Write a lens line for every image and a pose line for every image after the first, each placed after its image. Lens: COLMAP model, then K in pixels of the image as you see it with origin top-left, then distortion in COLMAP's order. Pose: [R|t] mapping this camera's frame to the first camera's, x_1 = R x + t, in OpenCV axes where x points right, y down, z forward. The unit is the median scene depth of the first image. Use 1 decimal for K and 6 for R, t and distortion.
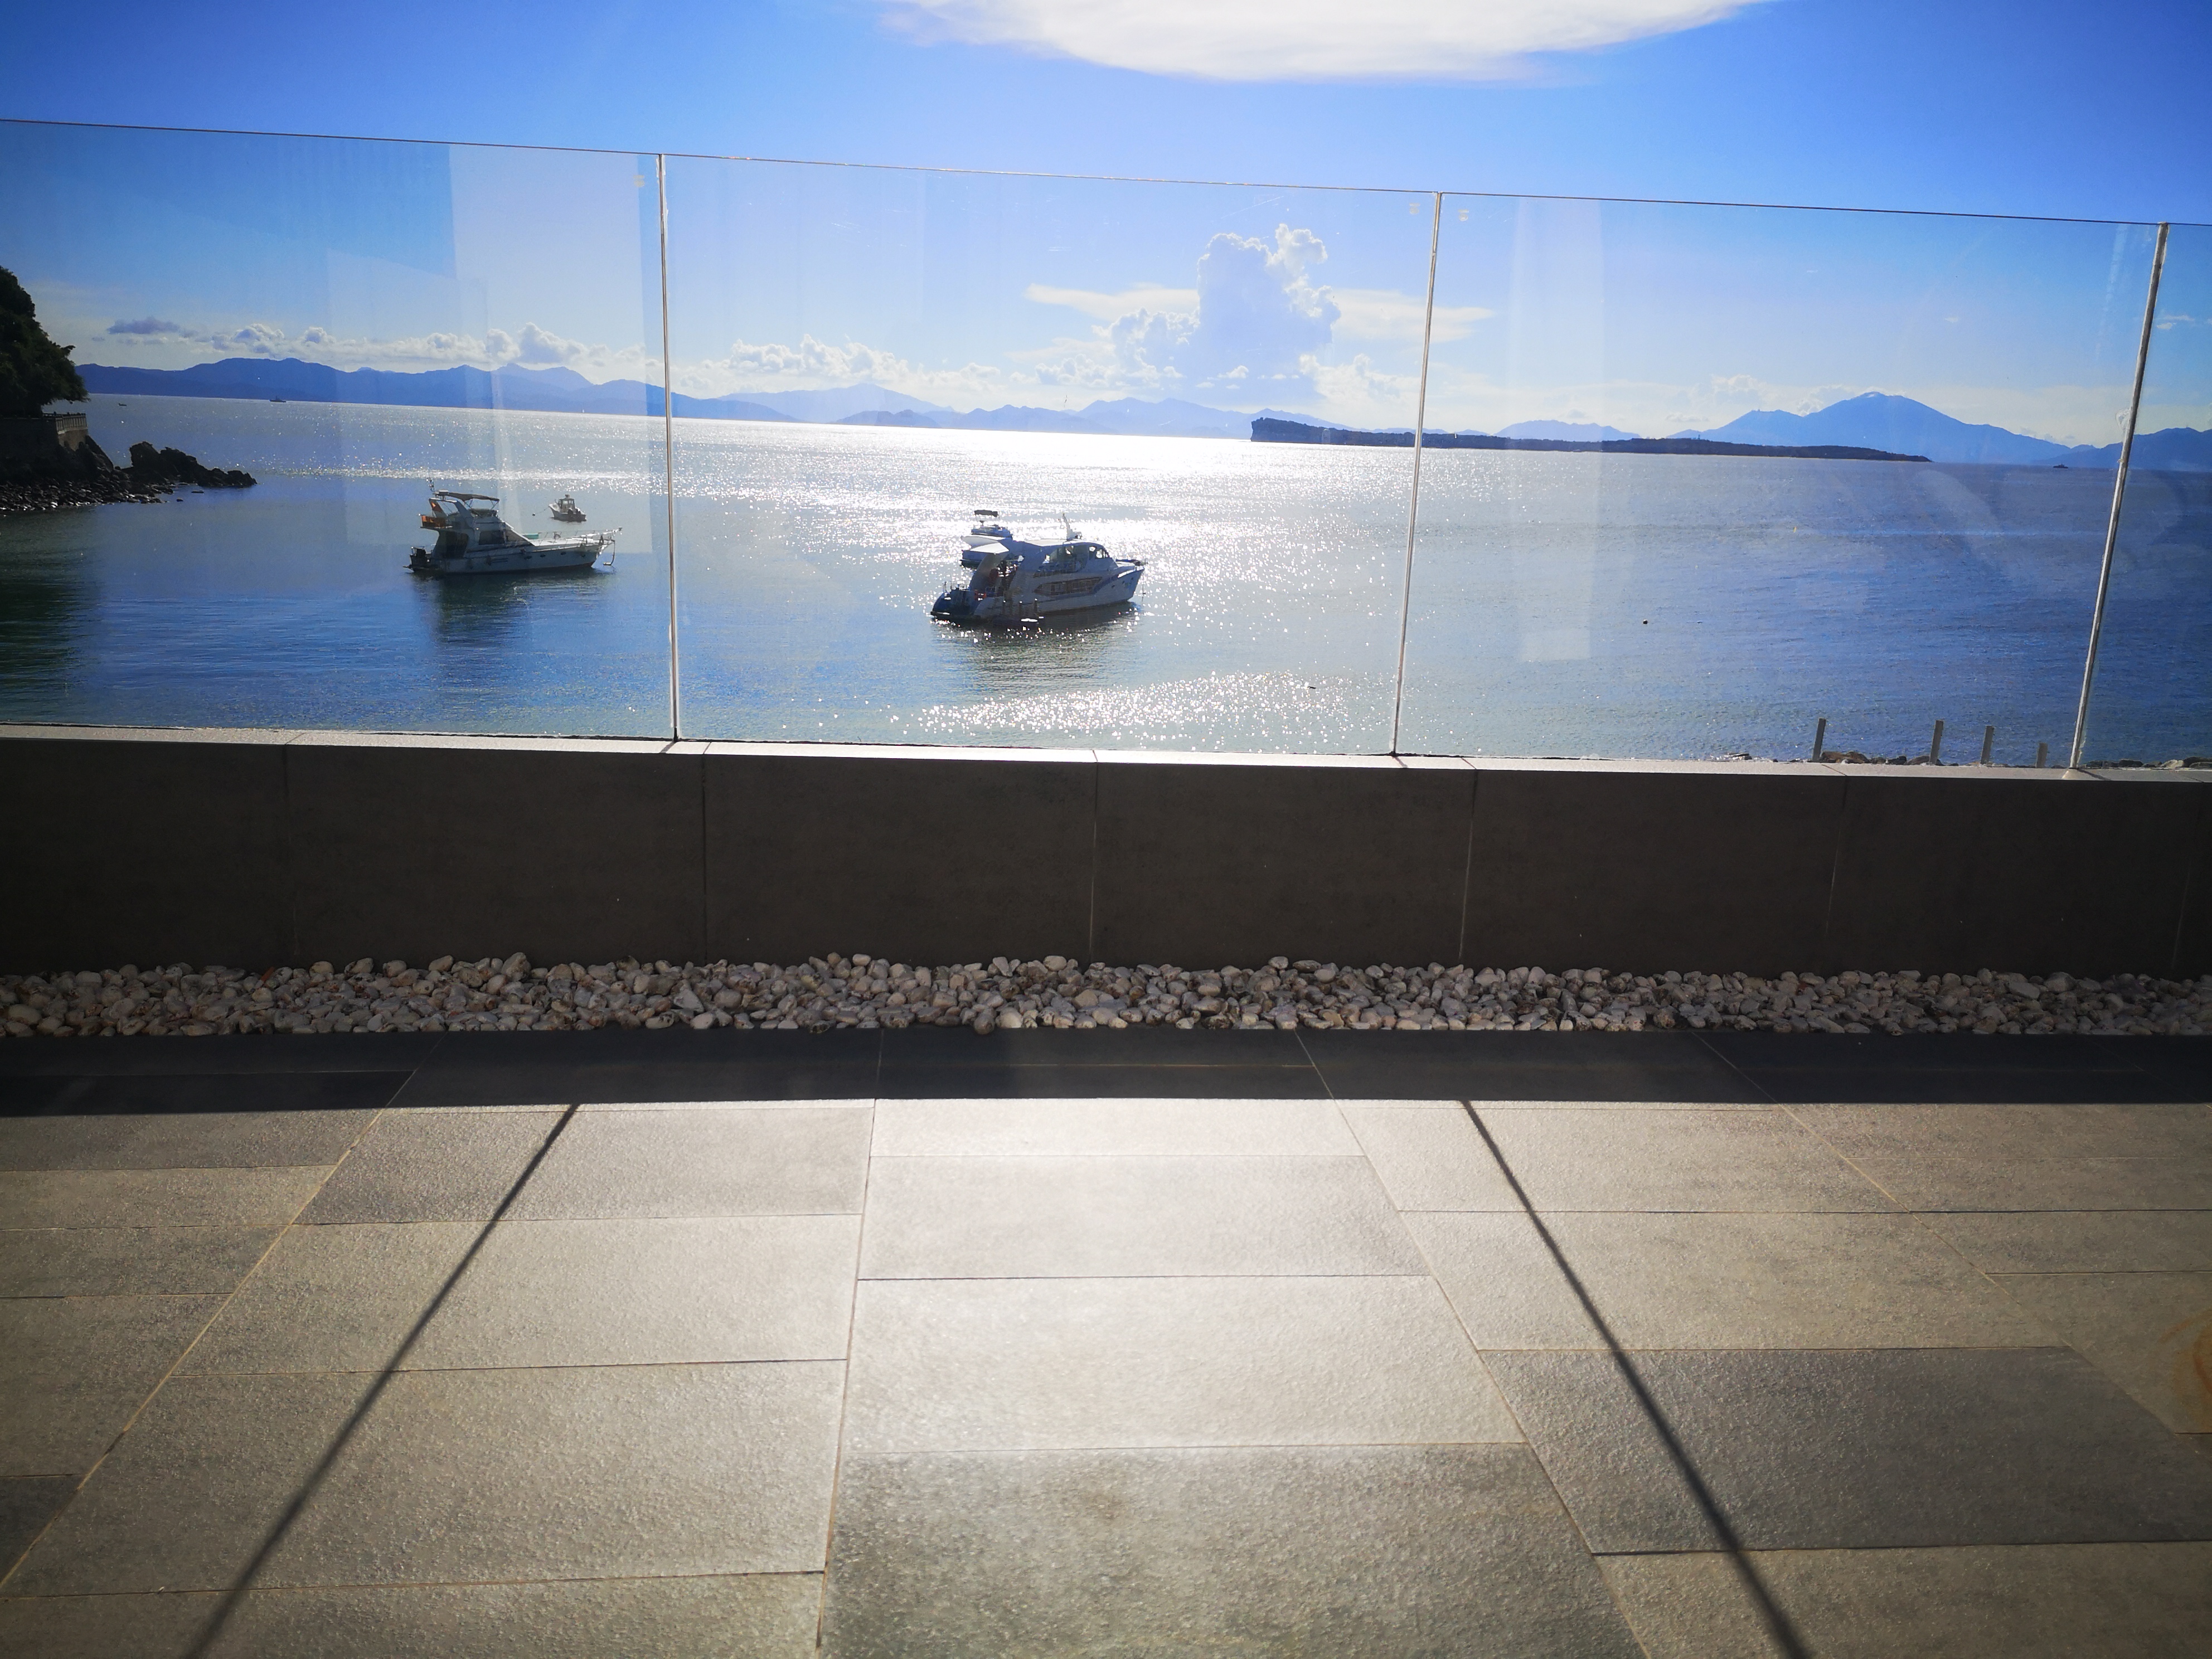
lens RADIAL K [[1738.8, 0, 1092.0], [0, 1738.8, 821.6], [0, 0, 1]] dist [0.104579, -0.126832]
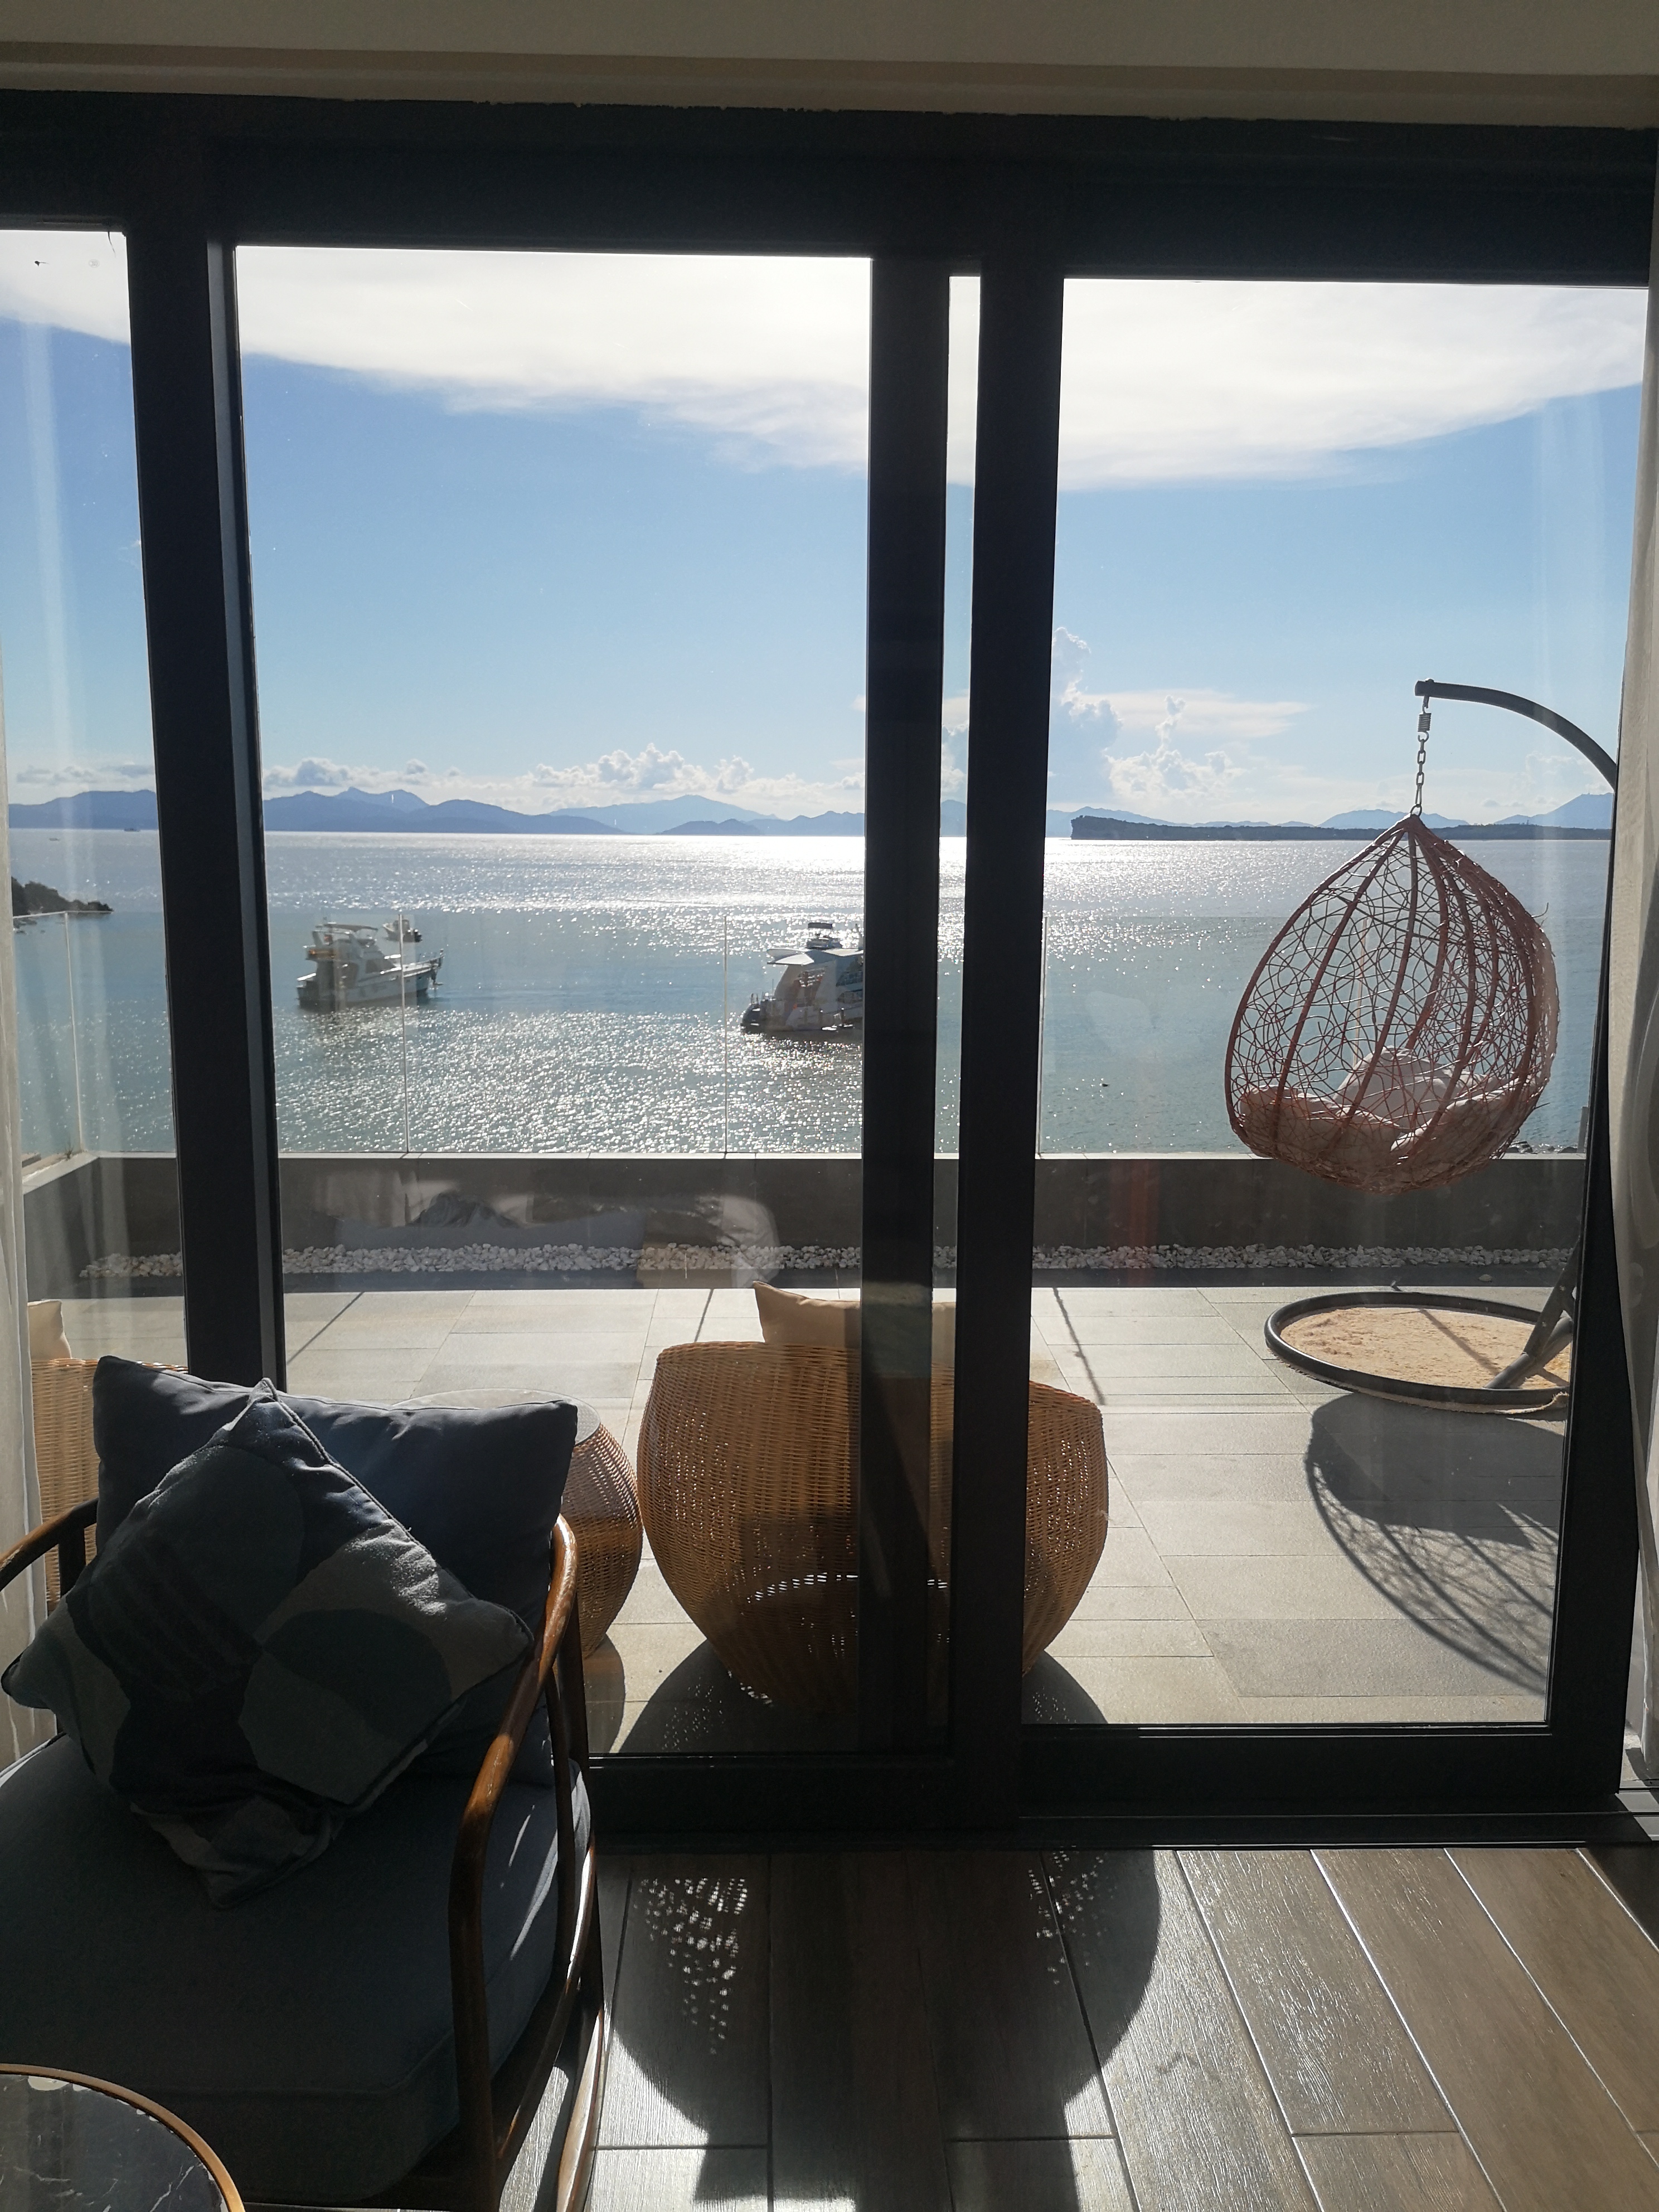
lens RADIAL K [[1752.3, 0, 829.5], [0, 1752.3, 1106.0], [0, 0, 1]] dist [0.120147, -0.141088]
pose [[0.998393, -0.020801, -0.052723, 0.453291], [0.017259, 0.997620, -0.066755, 0.058405], [0.053986, 0.065737, 0.996375, -1.327875]]
